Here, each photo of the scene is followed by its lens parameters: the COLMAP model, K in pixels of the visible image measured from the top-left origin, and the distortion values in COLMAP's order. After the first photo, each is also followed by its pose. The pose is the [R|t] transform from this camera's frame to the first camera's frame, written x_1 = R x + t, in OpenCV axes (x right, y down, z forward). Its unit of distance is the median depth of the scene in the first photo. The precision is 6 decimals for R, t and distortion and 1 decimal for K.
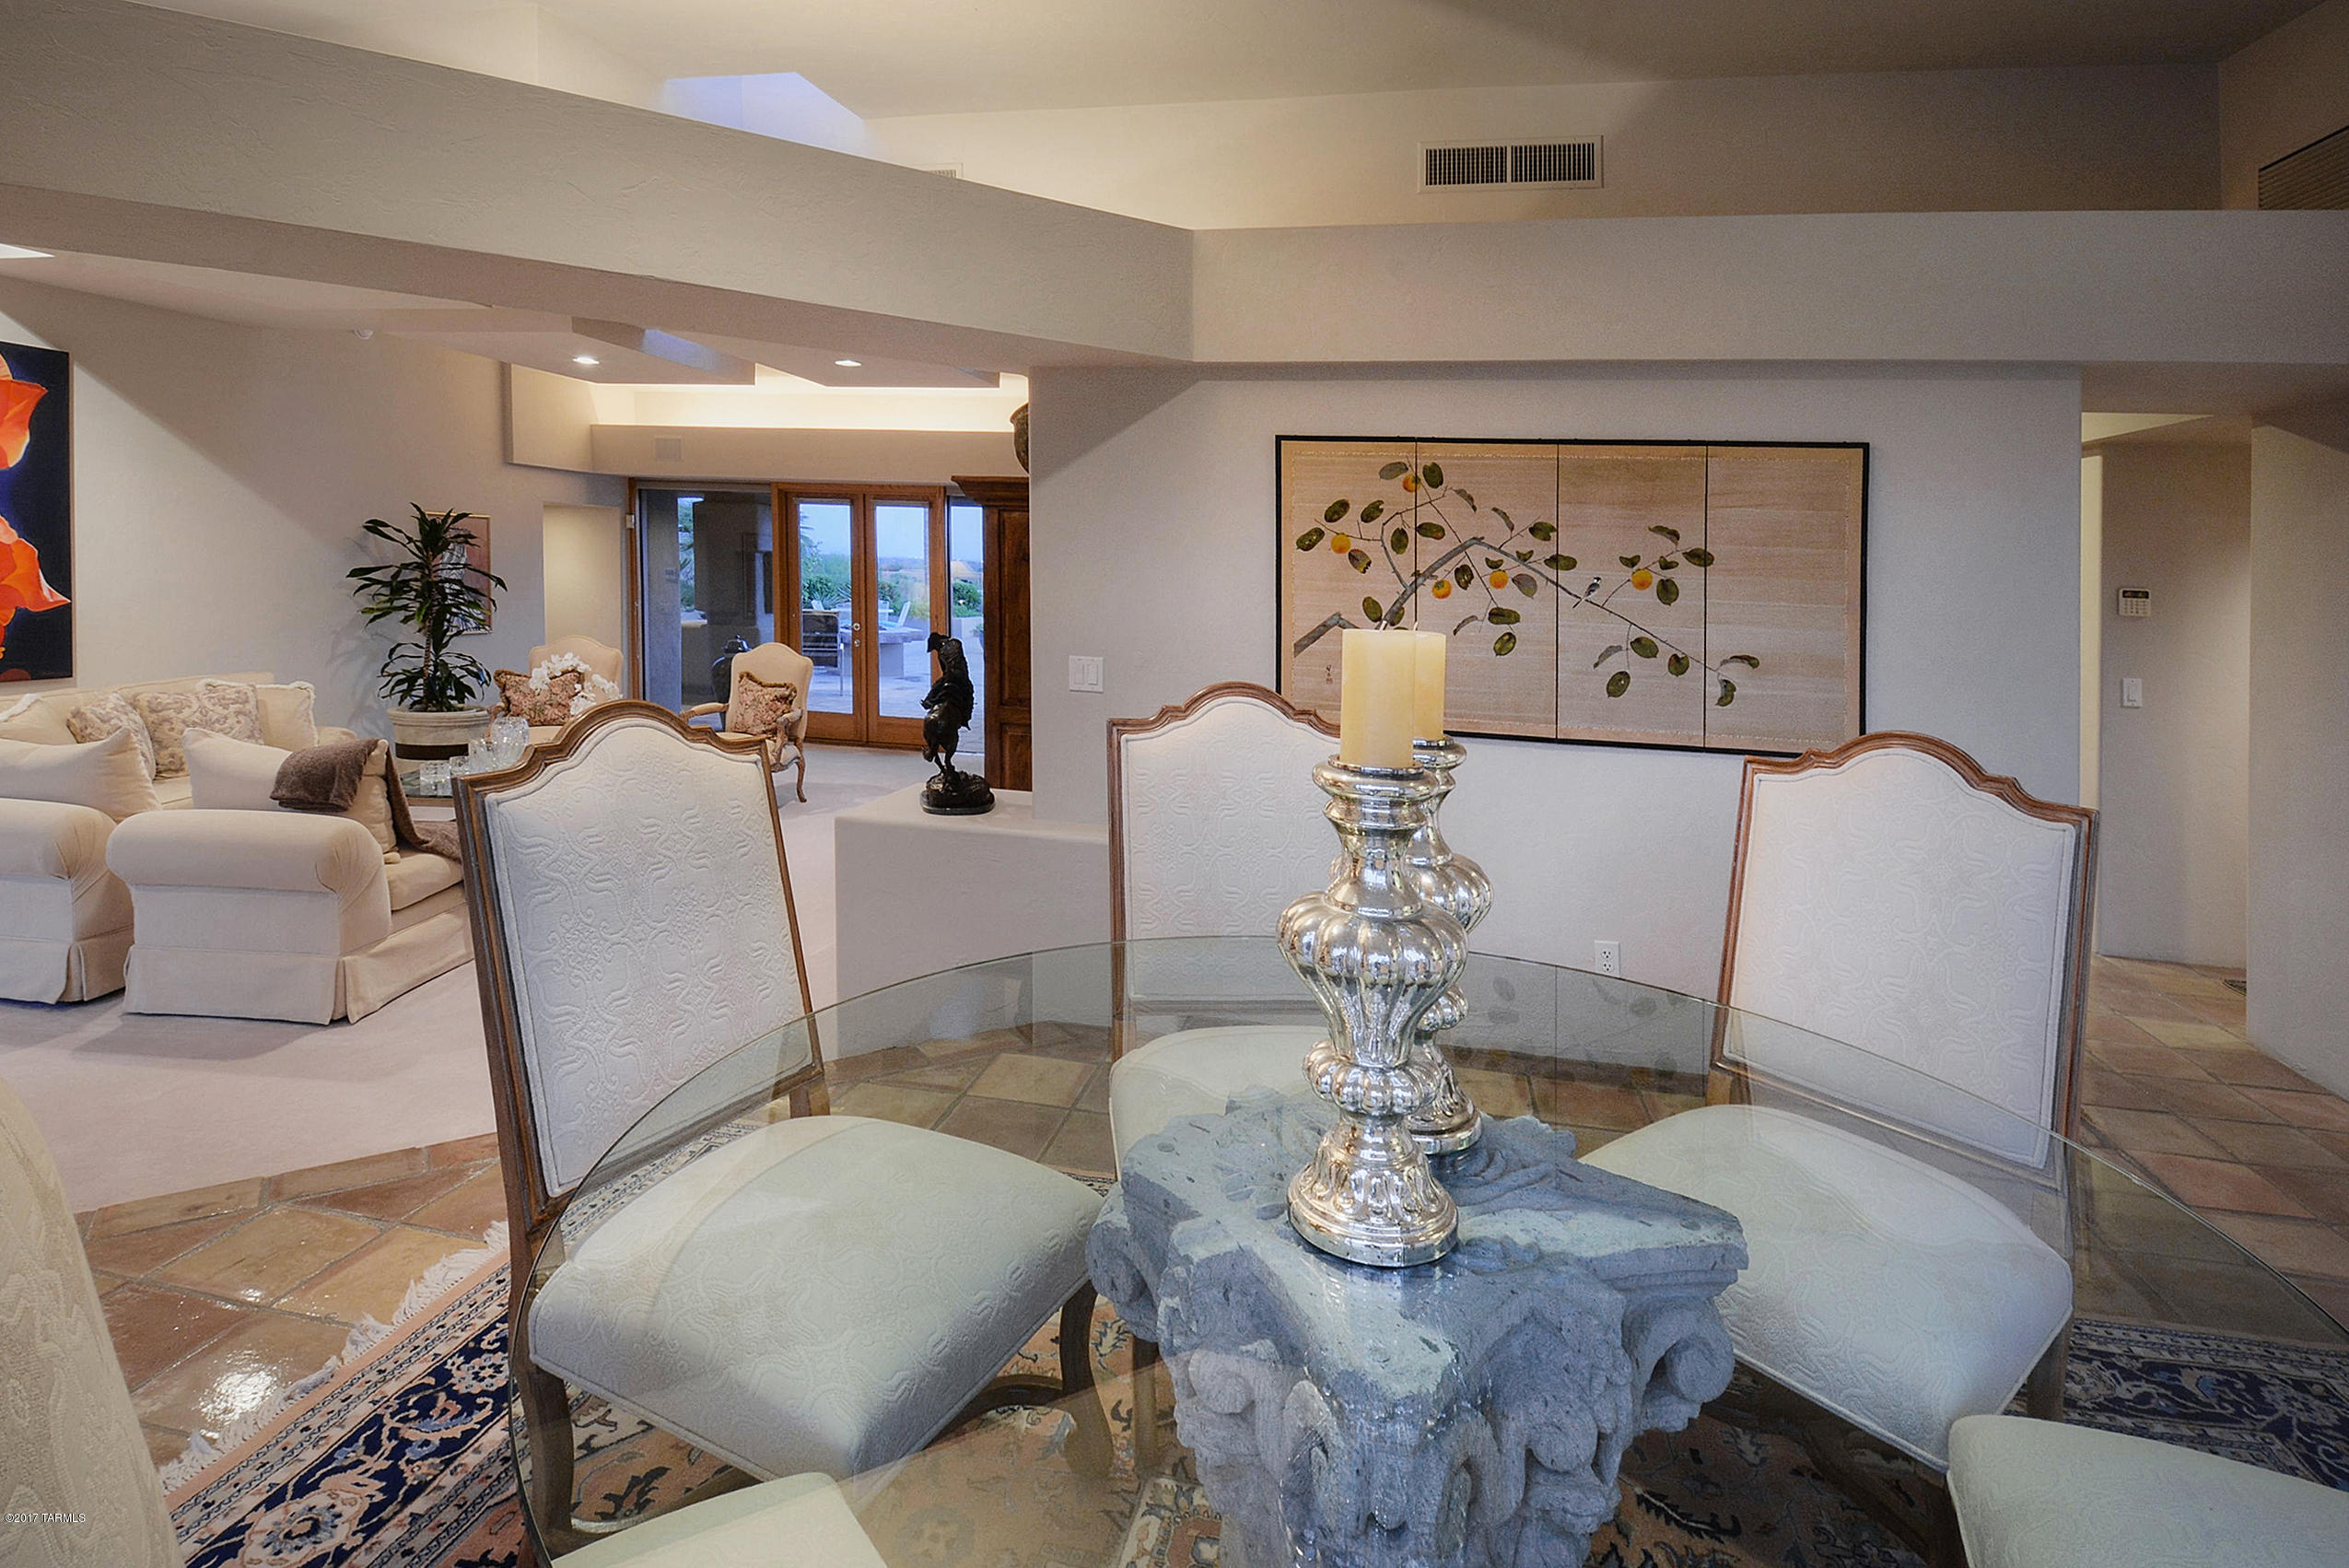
lens RADIAL K [[1192.6, 0, 1251.1], [0, 1192.6, 601.2], [0, 0, 1]] dist [0.003626, -0.011428]
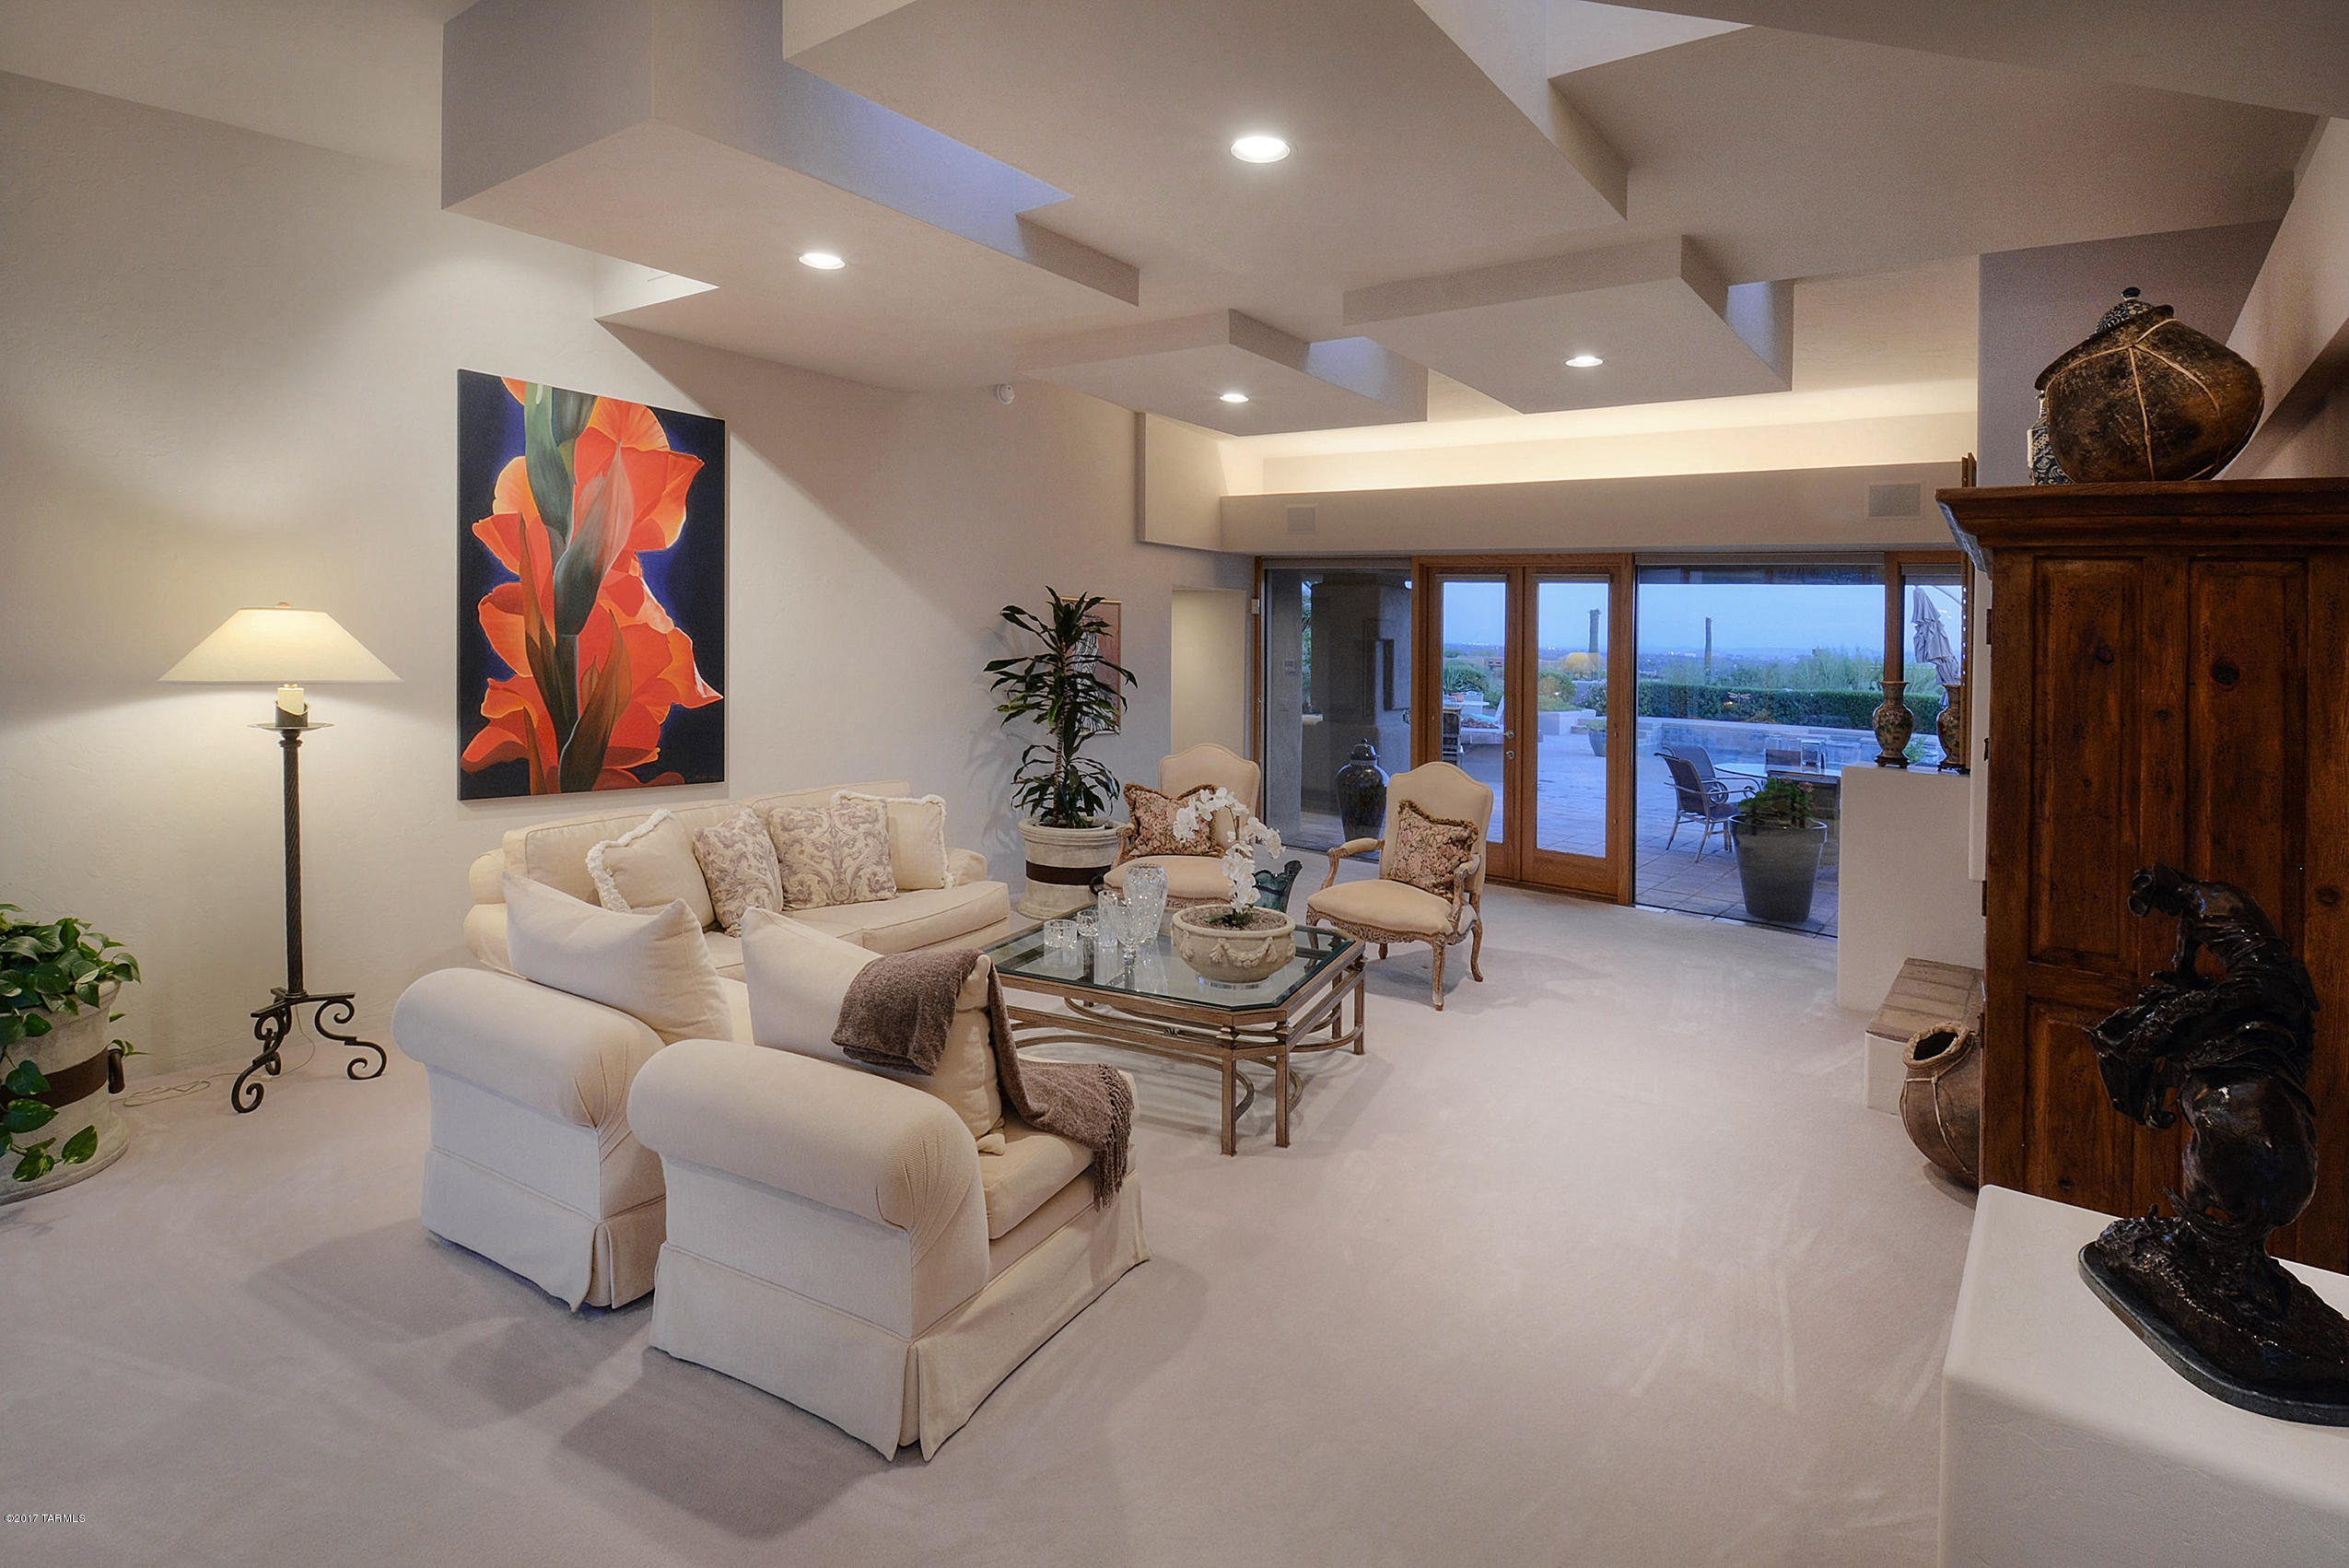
lens RADIAL K [[1175.3, 0, 1220.3], [0, 1175.3, 670.4], [0, 0, 1]] dist [0.000391, 0.000014]
pose [[0.889493, 0.010258, -0.456833, -0.198928], [-0.016895, 0.999803, -0.010447, -0.014092], [0.456636, 0.017011, 0.889491, 0.295537]]
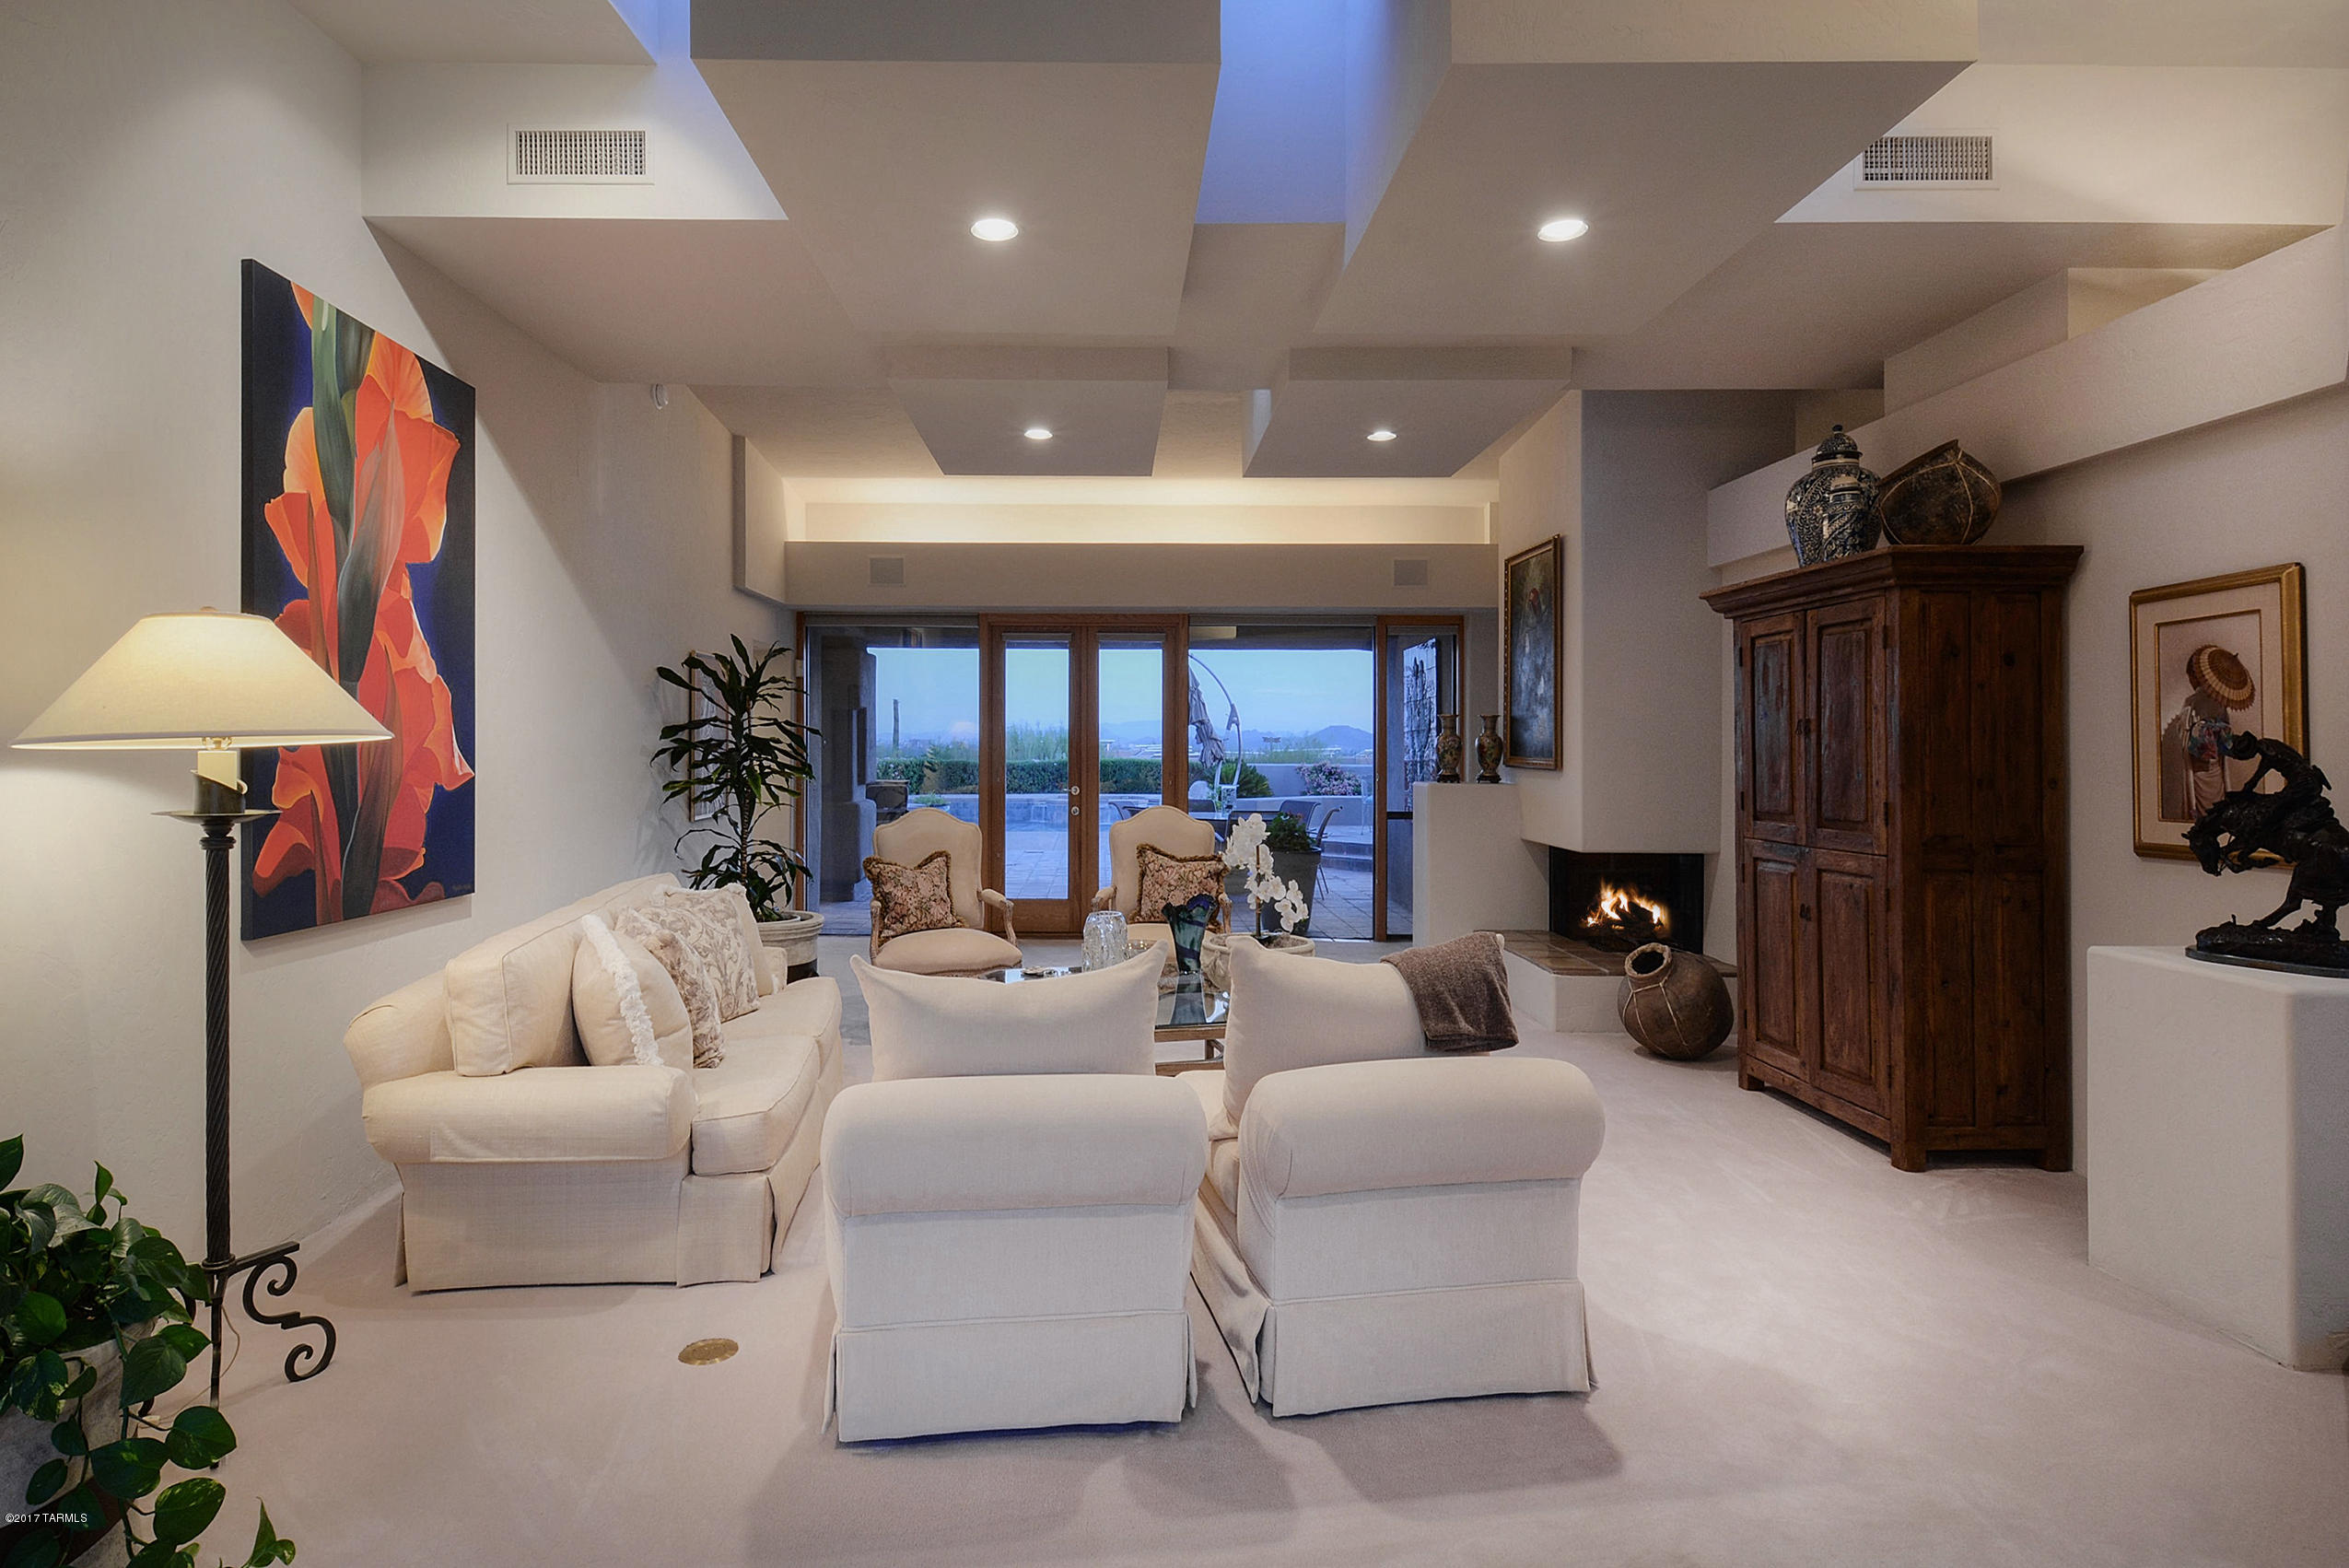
lens RADIAL K [[1259.1, 0, 1155.4], [0, 1259.1, 746.3], [0, 0, 1]] dist [0.005438, -0.017986]
pose [[0.983022, -0.042506, 0.178498, -0.589953], [0.046043, 0.998816, -0.015718, 0.009385], [-0.177618, 0.023669, 0.983815, 0.203625]]
